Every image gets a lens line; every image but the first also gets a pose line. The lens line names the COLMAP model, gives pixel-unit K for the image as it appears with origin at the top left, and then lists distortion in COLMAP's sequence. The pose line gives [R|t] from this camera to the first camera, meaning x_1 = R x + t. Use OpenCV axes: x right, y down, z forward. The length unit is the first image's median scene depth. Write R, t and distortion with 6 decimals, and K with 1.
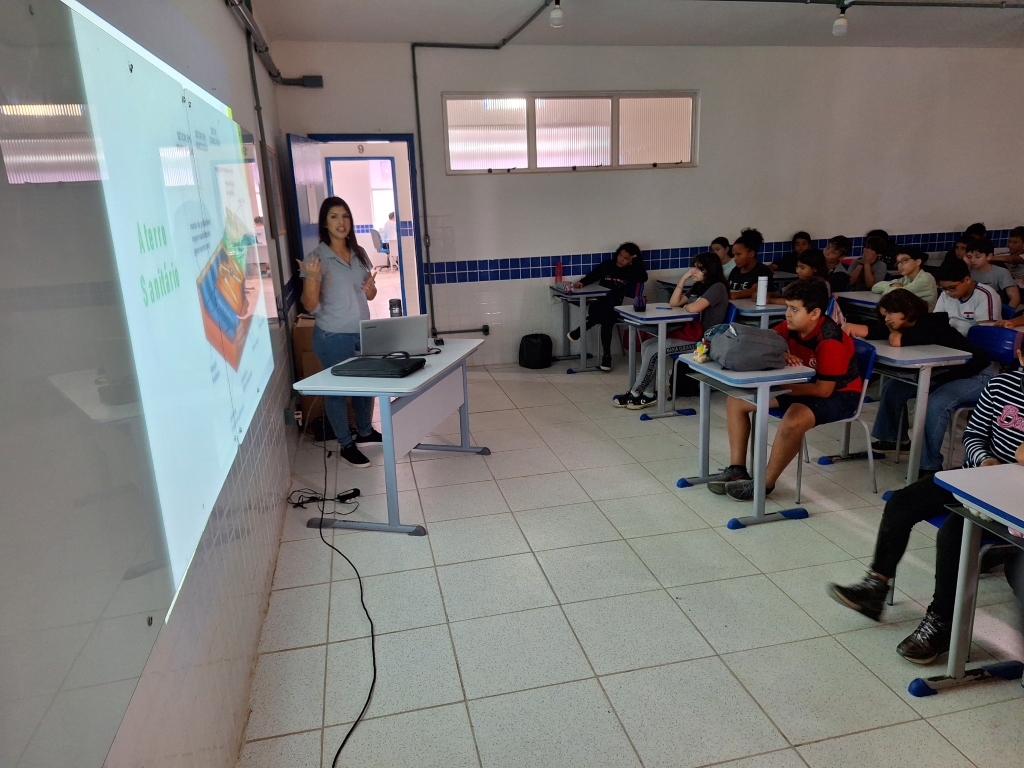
lens RADIAL K [[711.7, 0, 522.7], [0, 711.7, 380.6], [0, 0, 1]] dist [0.122430, -0.163636]
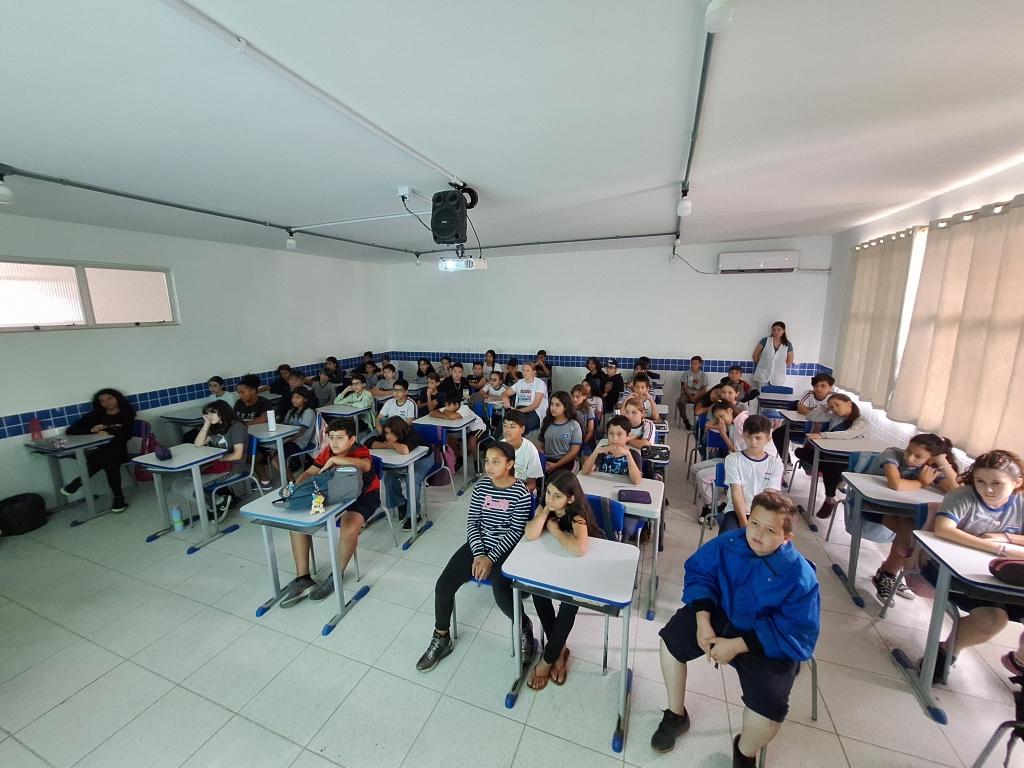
lens RADIAL K [[405.2, 0, 510.2], [0, 405.2, 381.8], [0, 0, 1]] dist [-0.003011, 0.000876]
pose [[0.567684, -0.124785, 0.813734, -0.031707], [0.203880, 0.978964, 0.007890, -0.111110], [-0.797601, 0.161425, 0.581183, 0.174679]]
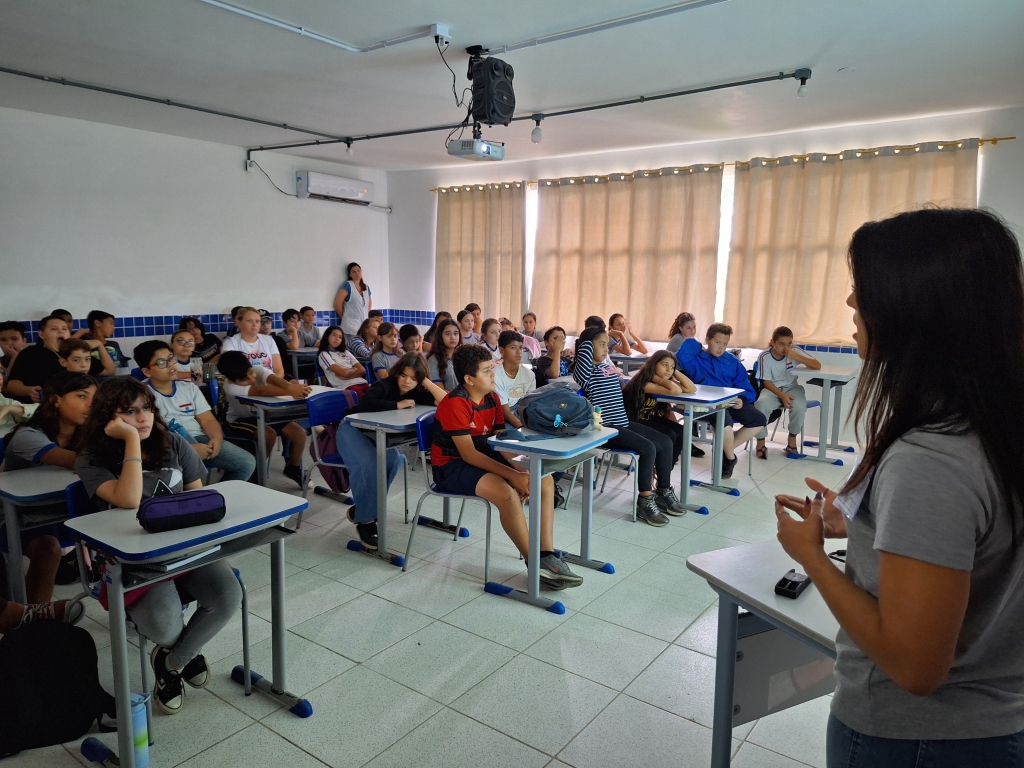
lens RADIAL K [[711.4, 0, 512.0], [0, 711.4, 384.0], [0, 0, 1]] dist [0.096941, -0.107502]
pose [[-0.644654, -0.087657, 0.759433, -0.264105], [0.201265, 0.938898, 0.279218, -0.255727], [-0.737505, 0.332846, -0.587622, 1.105276]]
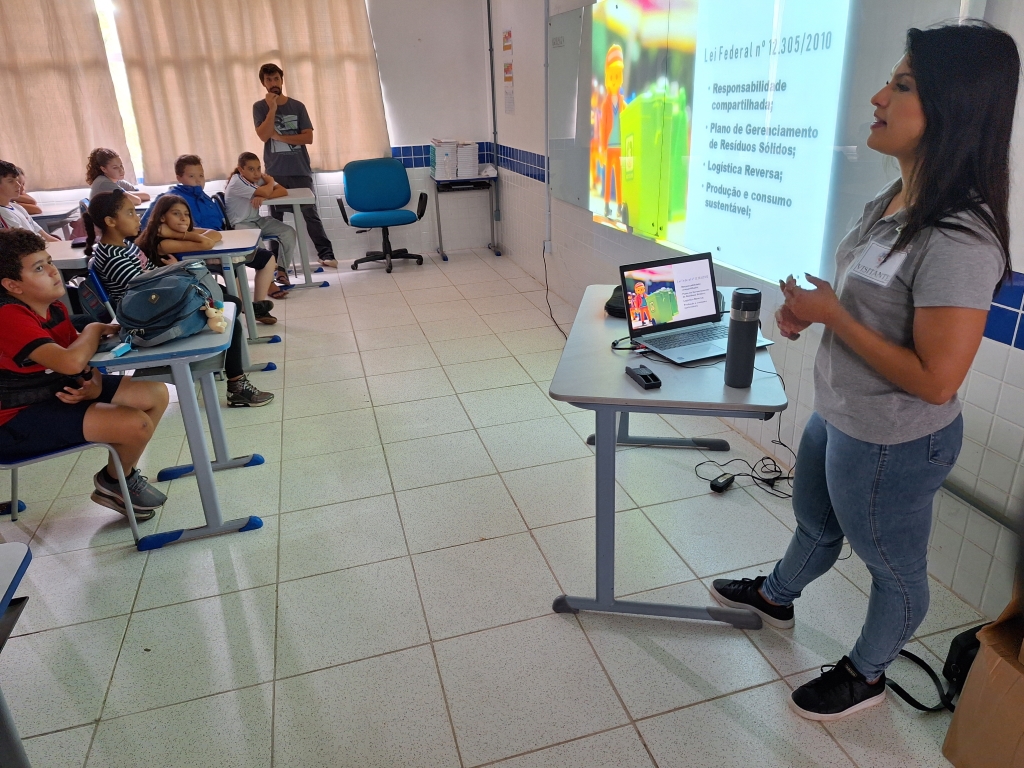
lens RADIAL K [[711.1, 0, 519.0], [0, 711.1, 382.2], [0, 0, 1]] dist [0.059428, -0.056099]
pose [[-0.996356, 0.083710, -0.016350, -0.026668], [0.056670, 0.792990, 0.606594, -0.282556], [0.063743, 0.603457, -0.794844, 1.144994]]
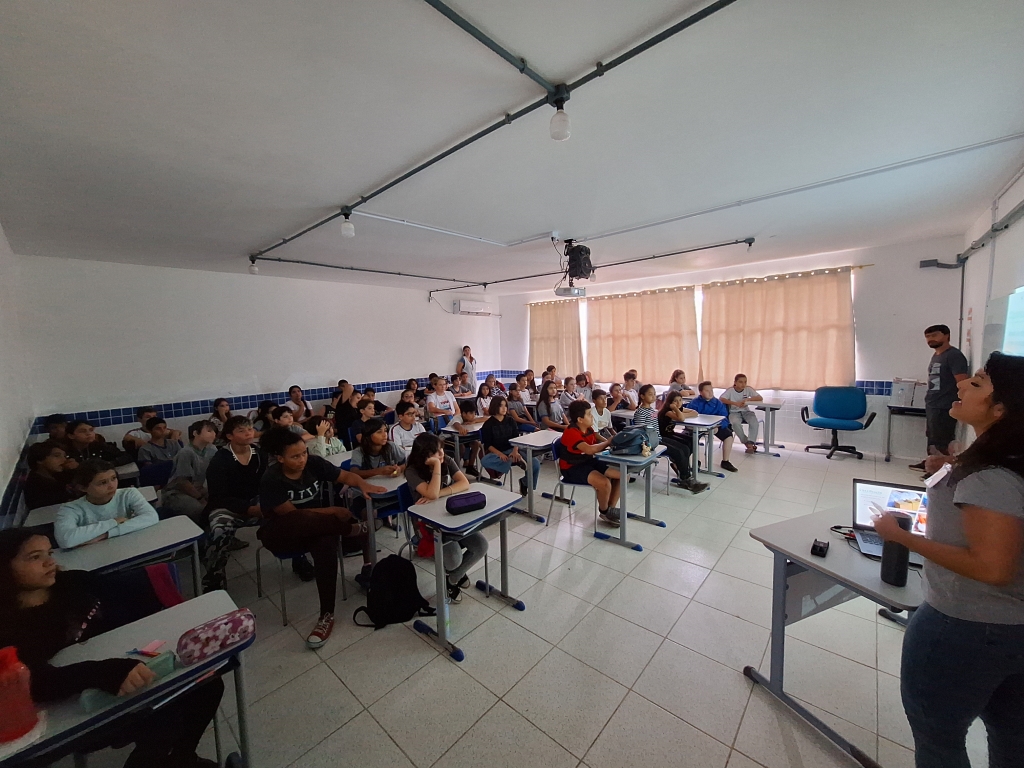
lens RADIAL K [[405.2, 0, 510.2], [0, 405.2, 381.8], [0, 0, 1]] dist [-0.003011, 0.000876]
pose [[-0.564714, -0.025639, 0.824889, -0.230747], [0.256452, 0.944584, 0.204925, -0.315783], [-0.784430, 0.327268, -0.526844, 1.178889]]
